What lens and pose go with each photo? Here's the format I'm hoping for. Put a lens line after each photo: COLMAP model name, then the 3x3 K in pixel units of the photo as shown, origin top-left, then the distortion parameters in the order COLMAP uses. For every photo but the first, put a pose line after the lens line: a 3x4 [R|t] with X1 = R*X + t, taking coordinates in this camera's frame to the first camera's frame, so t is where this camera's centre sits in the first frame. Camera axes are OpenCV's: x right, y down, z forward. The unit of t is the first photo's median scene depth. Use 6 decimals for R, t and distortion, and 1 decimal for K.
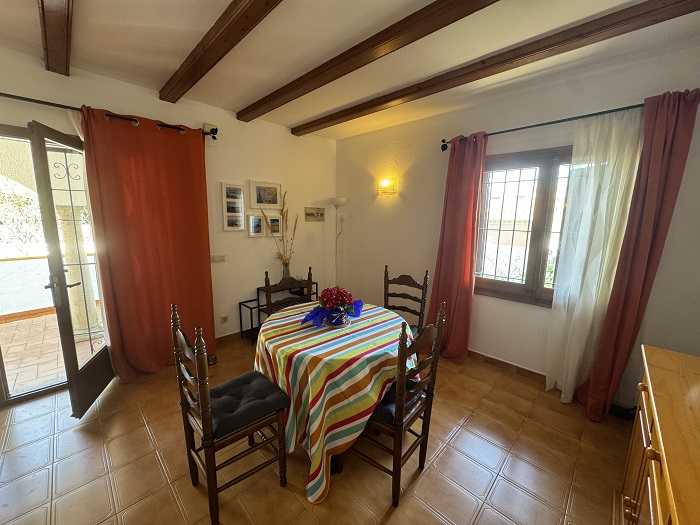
lens RADIAL K [[277.6, 0, 350.0], [0, 277.6, 262.5], [0, 0, 1]] dist [-0.000169, -0.000204]
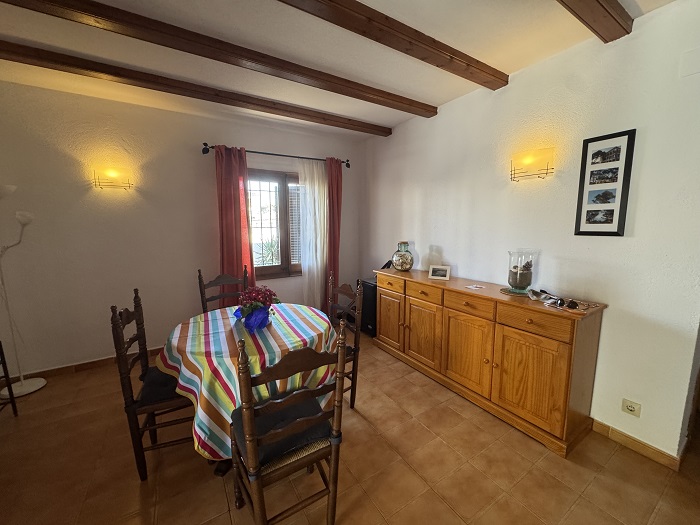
lens RADIAL K [[277.6, 0, 350.0], [0, 277.6, 262.5], [0, 0, 1]] dist [-0.000169, -0.000204]
pose [[0.247127, -0.156276, 0.956298, -0.647578], [0.164019, 0.979414, 0.117668, -0.041167], [-0.955000, 0.127772, 0.267672, 0.284787]]
